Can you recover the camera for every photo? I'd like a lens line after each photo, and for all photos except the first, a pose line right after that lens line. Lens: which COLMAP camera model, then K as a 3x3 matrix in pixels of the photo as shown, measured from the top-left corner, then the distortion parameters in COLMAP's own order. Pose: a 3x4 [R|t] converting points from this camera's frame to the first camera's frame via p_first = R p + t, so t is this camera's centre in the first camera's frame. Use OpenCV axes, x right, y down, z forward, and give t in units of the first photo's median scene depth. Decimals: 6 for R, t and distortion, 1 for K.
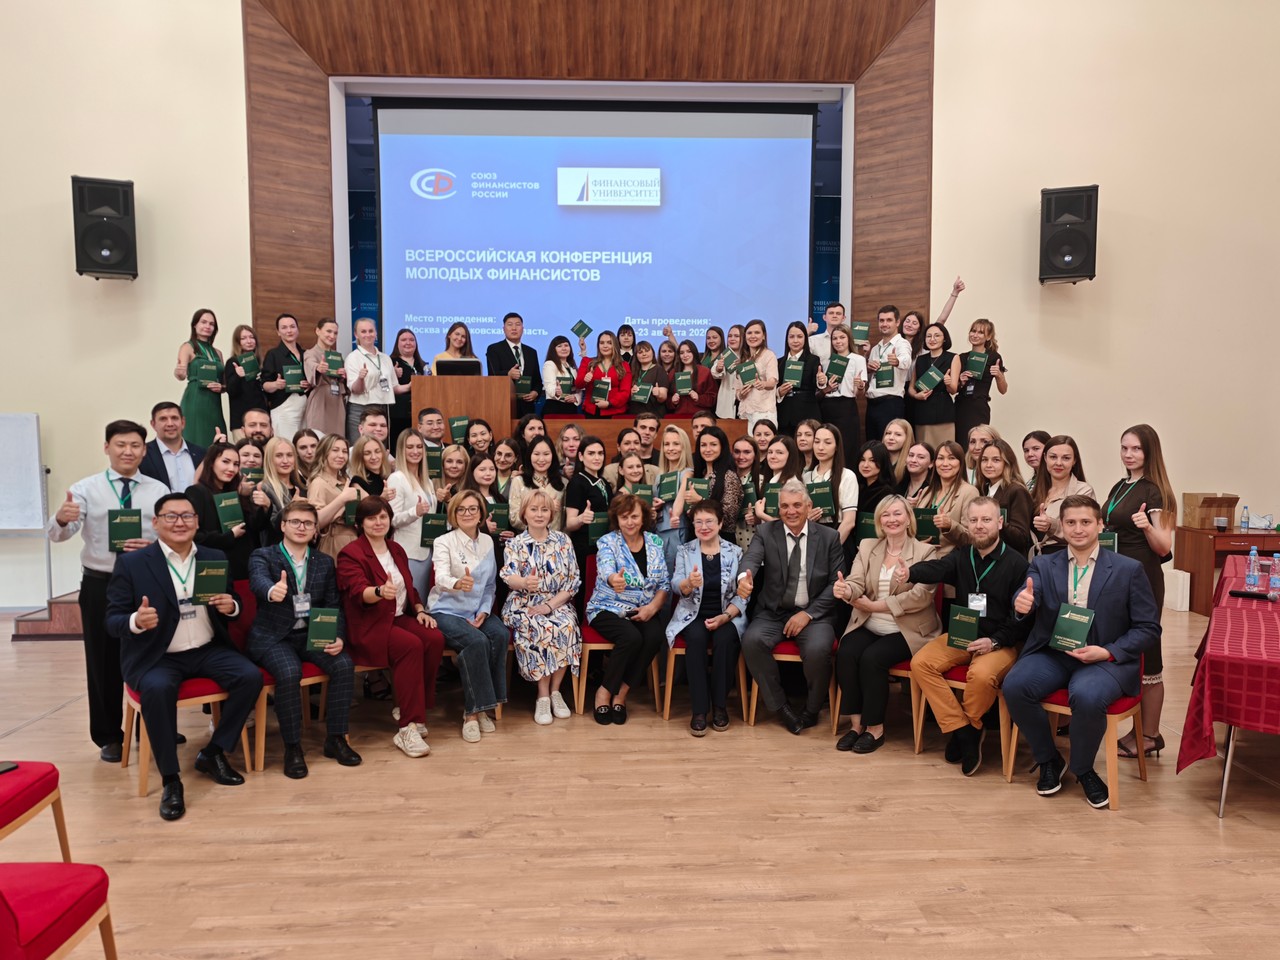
lens RADIAL K [[929.9, 0, 656.7], [0, 929.9, 496.7], [0, 0, 1]] dist [0.061541, -0.056772]
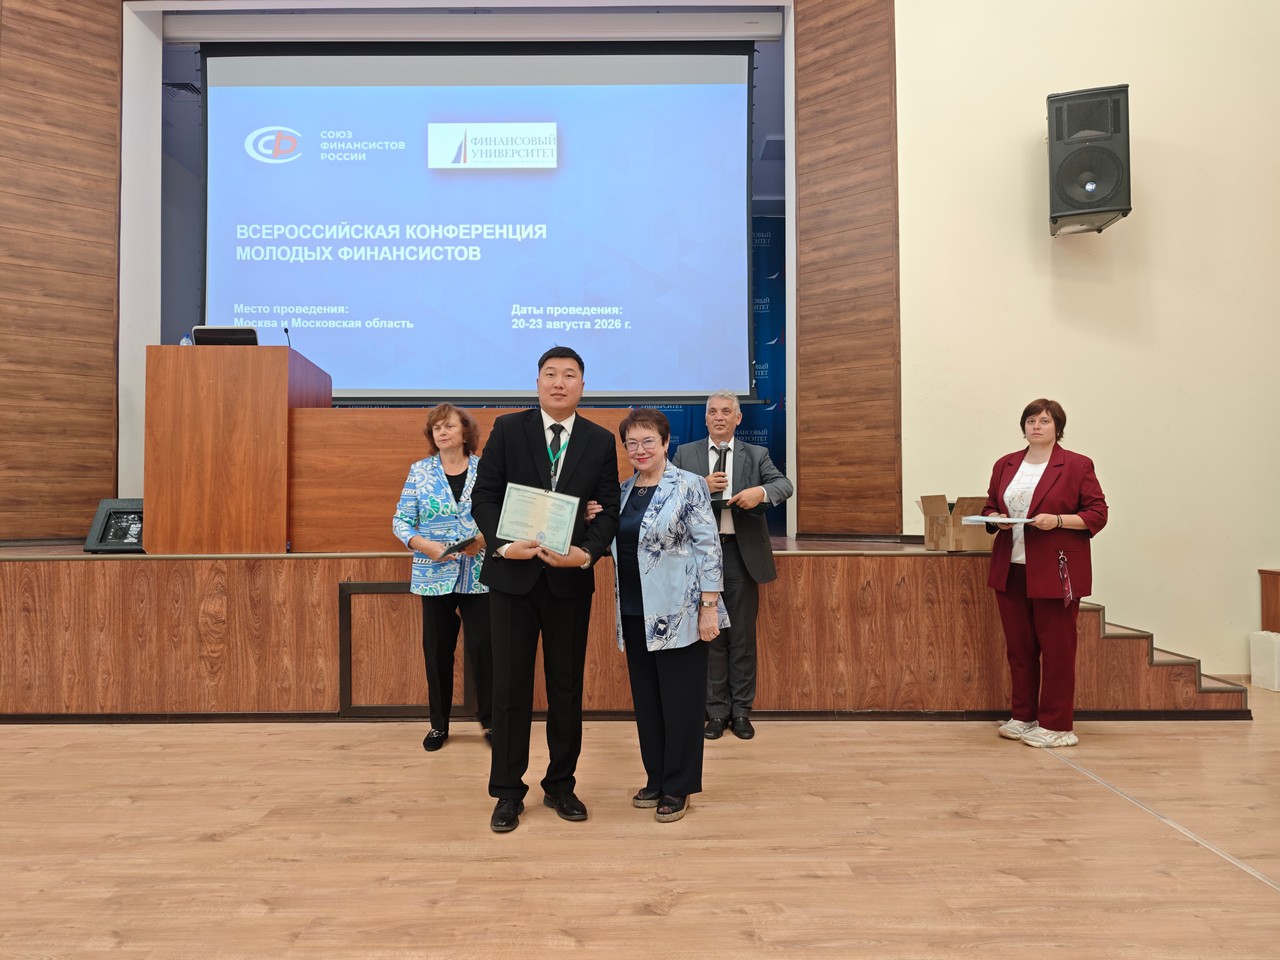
lens RADIAL K [[875.1, 0, 635.1], [0, 875.1, 477.7], [0, 0, 1]] dist [0.042897, -0.045200]
pose [[0.998756, -0.004490, -0.049658, 0.106615], [-0.000580, 0.994823, -0.101619, 0.026853], [0.049858, 0.101521, 0.993583, 0.289419]]
